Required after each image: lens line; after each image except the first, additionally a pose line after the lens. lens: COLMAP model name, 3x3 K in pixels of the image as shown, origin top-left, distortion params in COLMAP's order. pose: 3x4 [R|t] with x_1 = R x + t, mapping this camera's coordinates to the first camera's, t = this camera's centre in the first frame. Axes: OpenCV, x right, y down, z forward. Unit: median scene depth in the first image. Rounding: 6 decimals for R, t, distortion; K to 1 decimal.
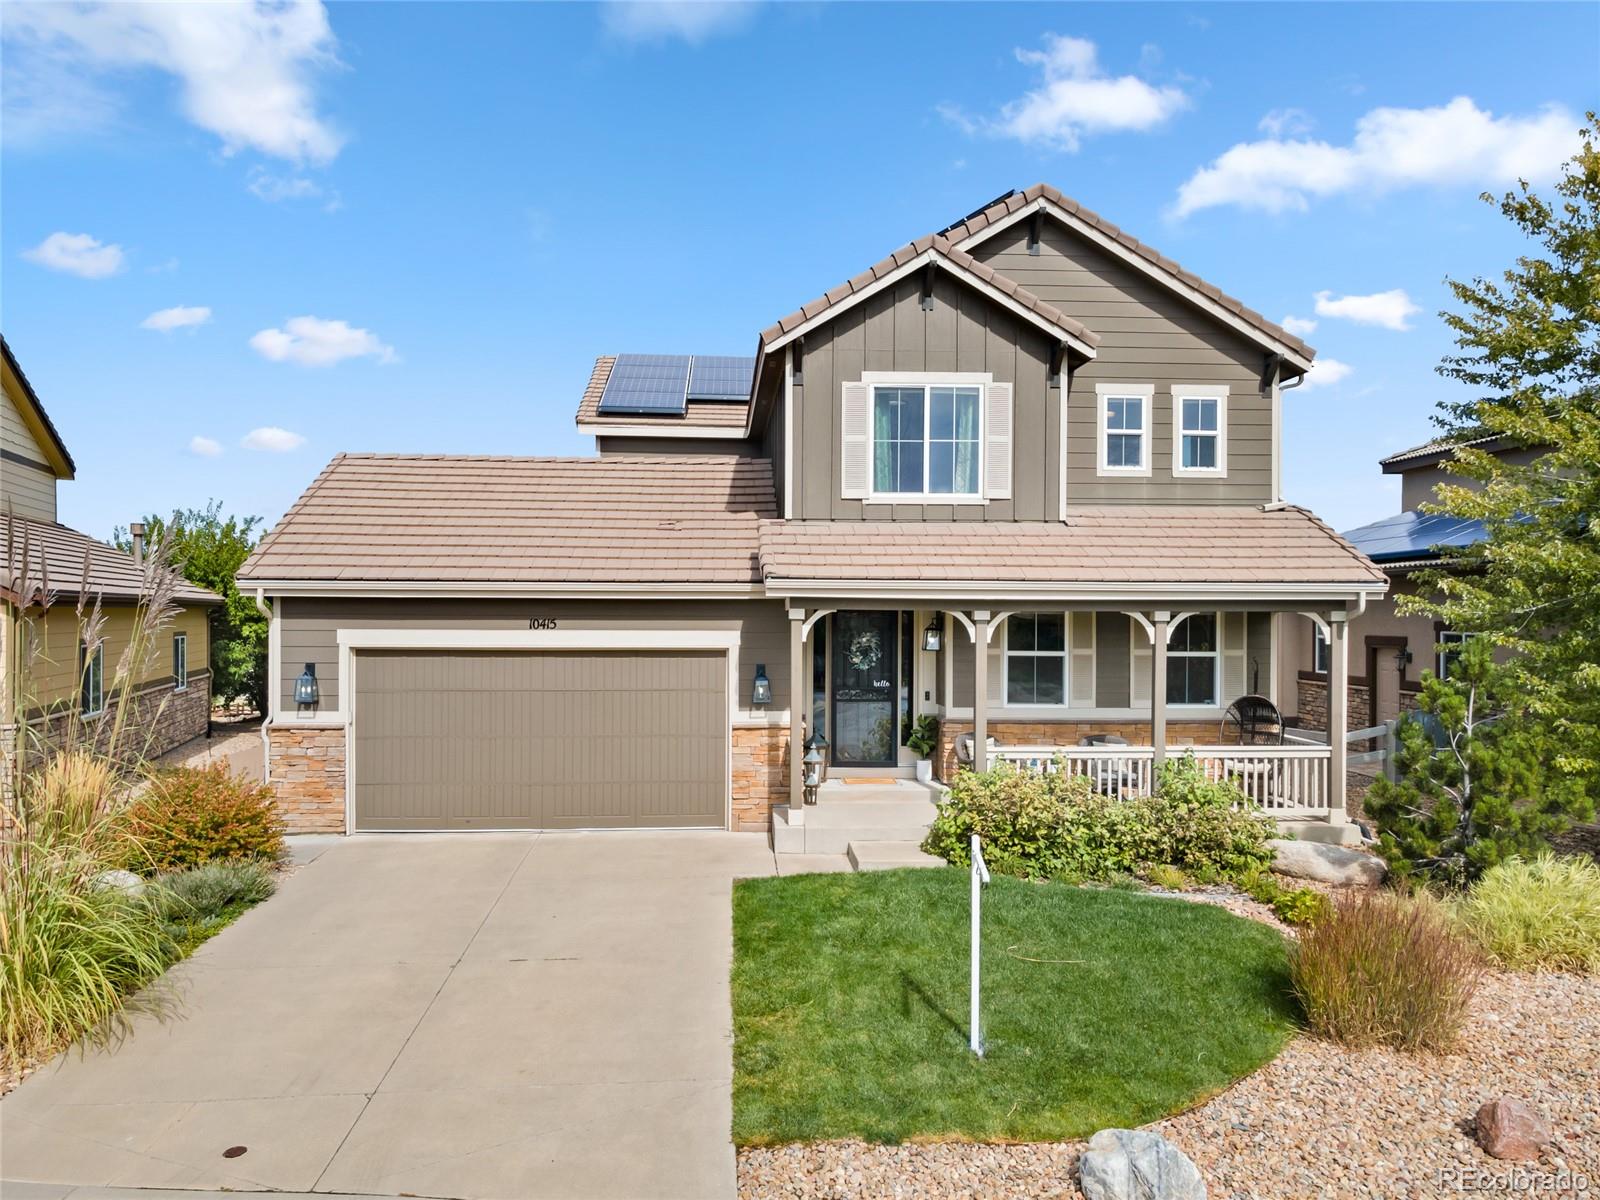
lens RADIAL K [[1115.9, 0, 796.0], [0, 1115.9, 598.4], [0, 0, 1]] dist [0.036969, 0.001806]
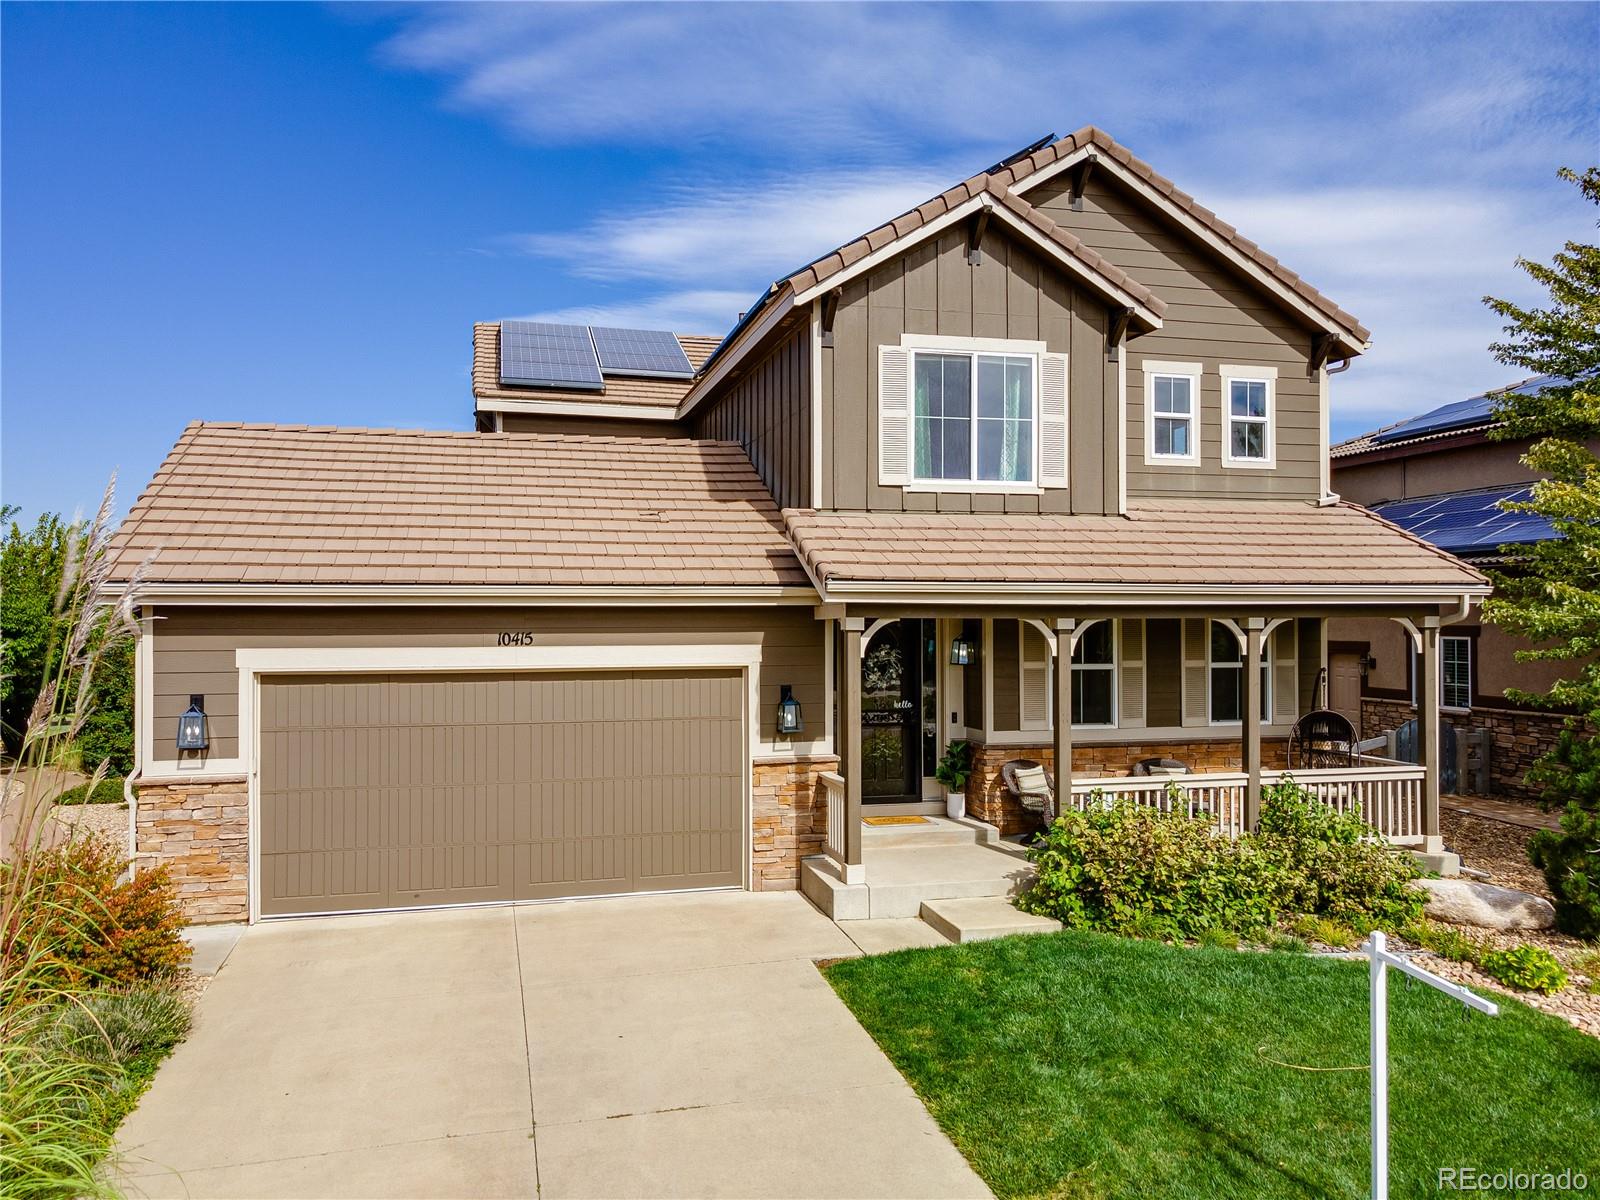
lens RADIAL K [[1147.9, 0, 805.4], [0, 1147.9, 598.1], [0, 0, 1]] dist [0.029773, 0.022382]
pose [[0.983041, -0.003170, 0.183359, -0.174366], [0.004248, 0.999976, -0.005485, -0.000329], [-0.183337, 0.006171, 0.983031, 0.169878]]
